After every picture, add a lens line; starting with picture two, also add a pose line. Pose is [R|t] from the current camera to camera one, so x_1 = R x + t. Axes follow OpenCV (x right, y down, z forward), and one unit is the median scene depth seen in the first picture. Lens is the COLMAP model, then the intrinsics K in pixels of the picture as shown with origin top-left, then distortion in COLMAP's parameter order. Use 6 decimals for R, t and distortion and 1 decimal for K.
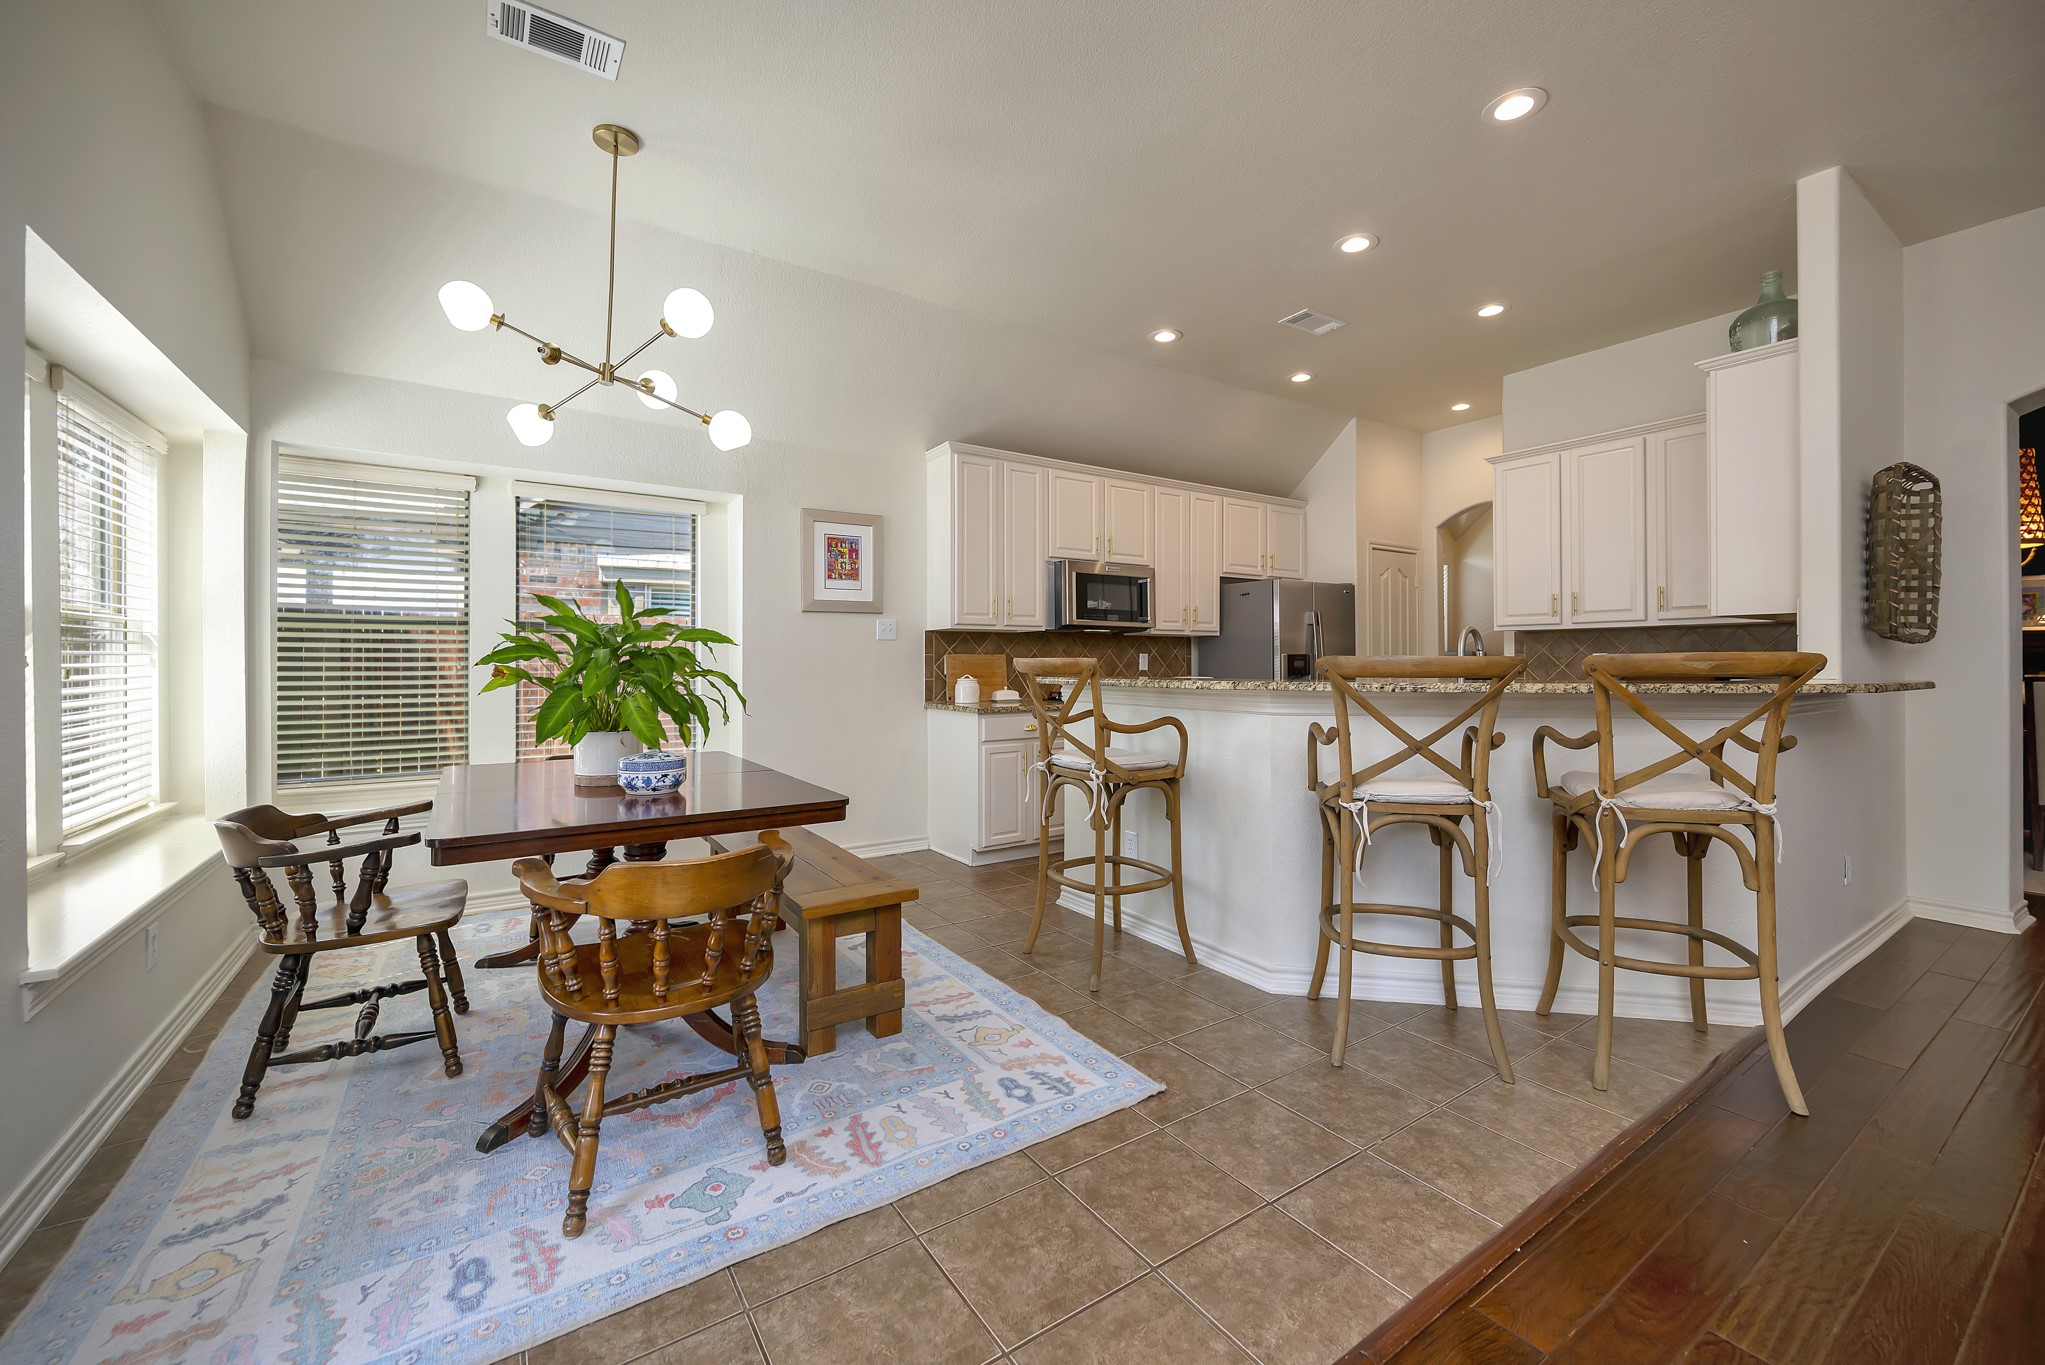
lens RADIAL K [[812.8, 0, 1028.7], [0, 812.8, 670.0], [0, 0, 1]] dist [-0.004308, 0.000230]
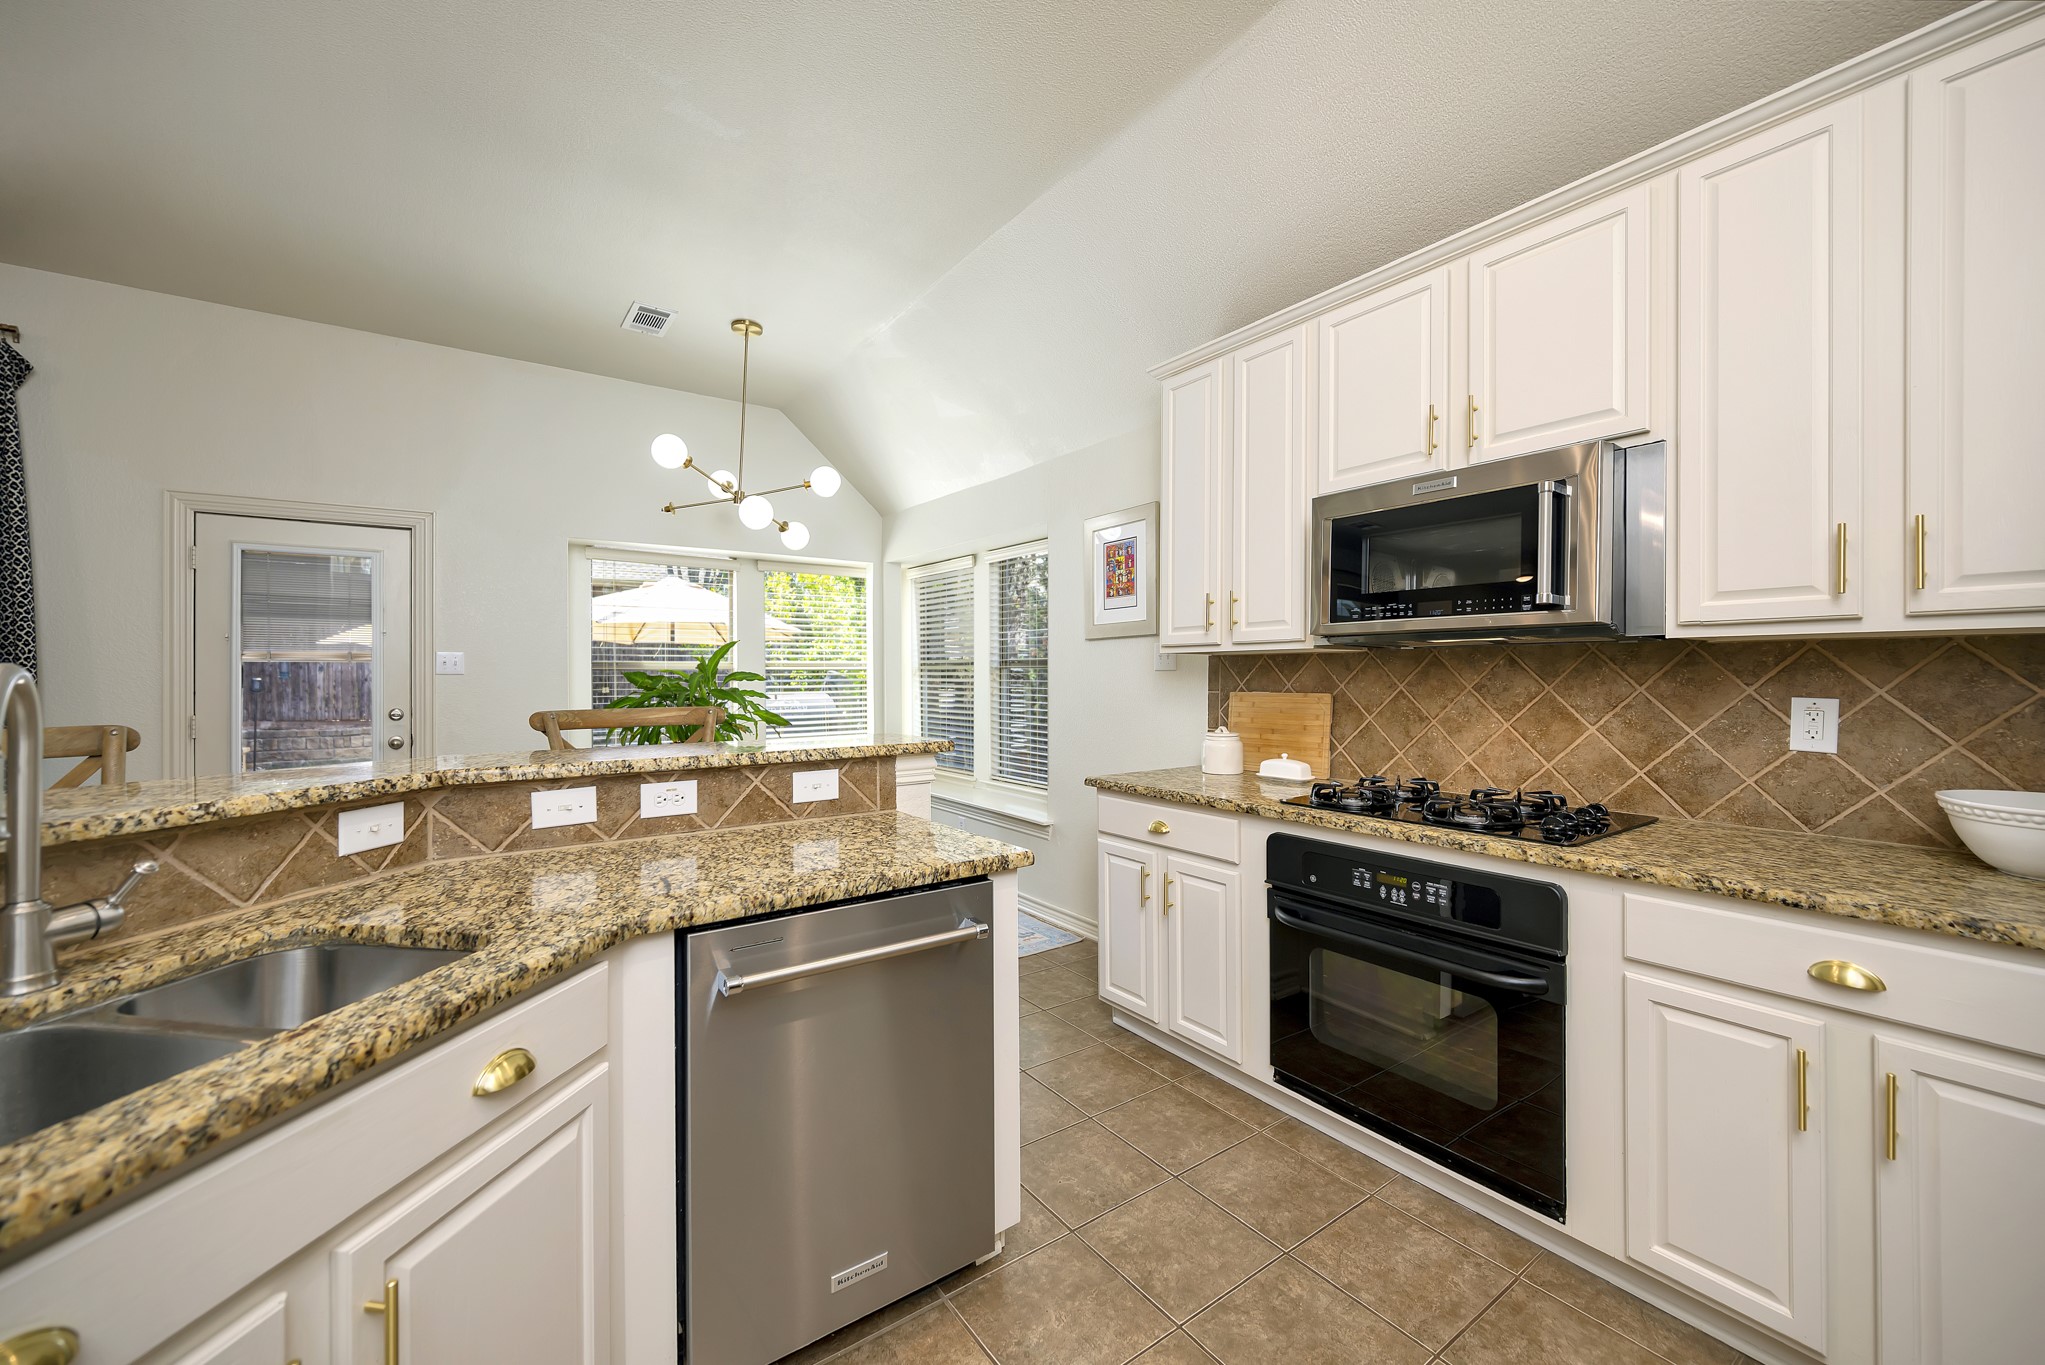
lens RADIAL K [[812.8, 0, 1029.8], [0, 812.8, 676.4], [0, 0, 1]] dist [-0.004308, 0.000230]
pose [[0.013105, 0.004538, -0.999904, 0.763305], [-0.007092, 0.999965, 0.004445, -0.048998], [0.999889, 0.007033, 0.013136, 1.225729]]
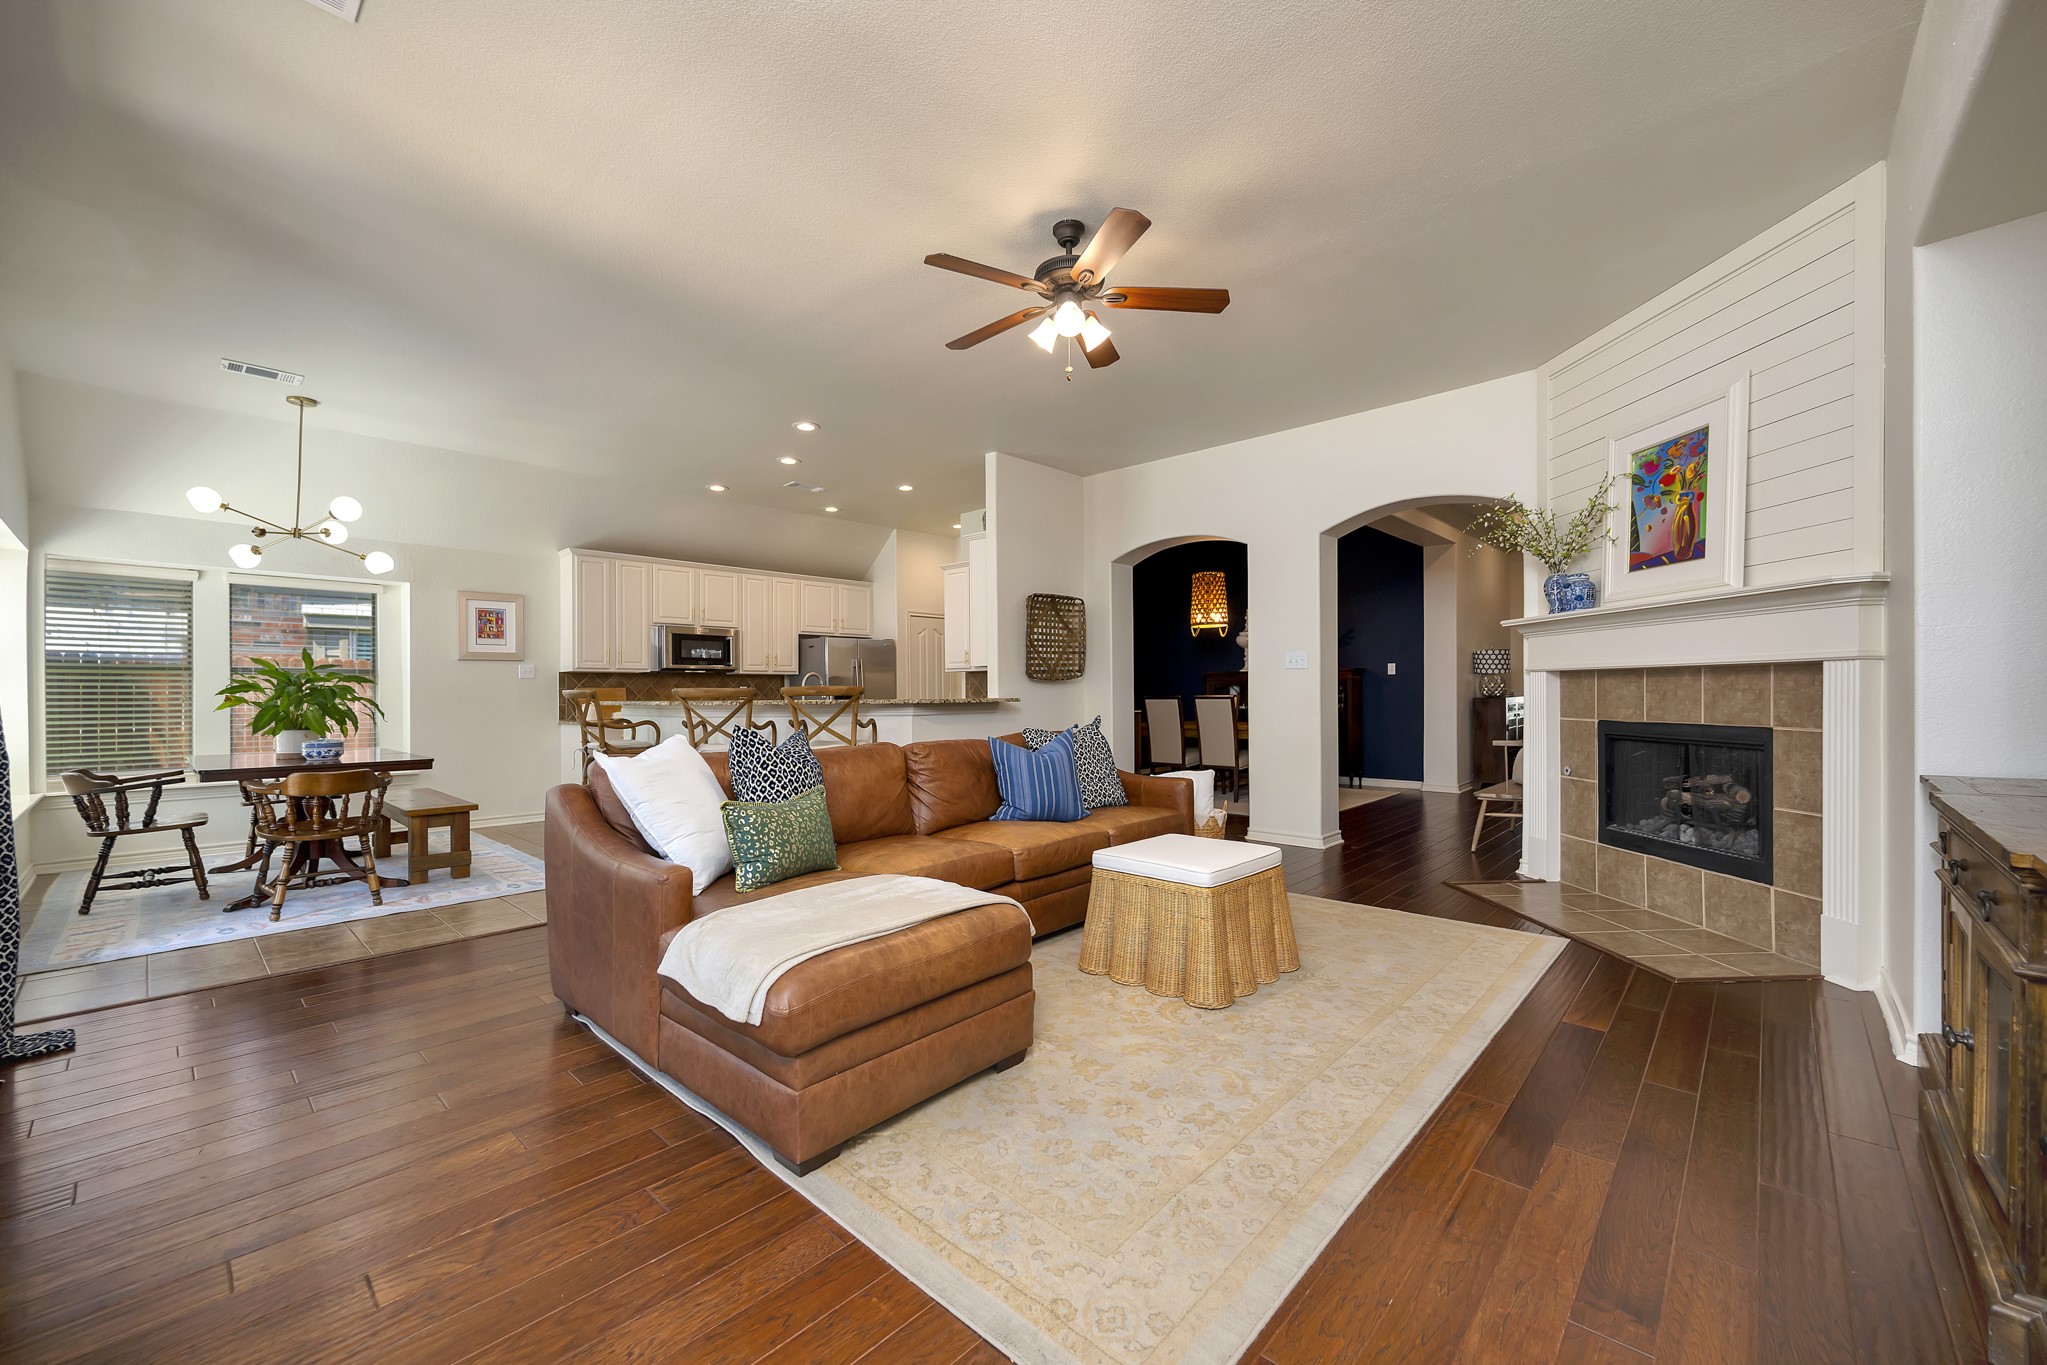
lens RADIAL K [[813.6, 0, 1036.6], [0, 813.6, 697.4], [0, 0, 1]] dist [-0.004308, 0.000230]
pose [[0.971707, -0.007717, 0.236064, 0.532859], [0.009093, 0.999947, -0.004743, 0.018335], [-0.236015, 0.006756, 0.971726, -0.929785]]
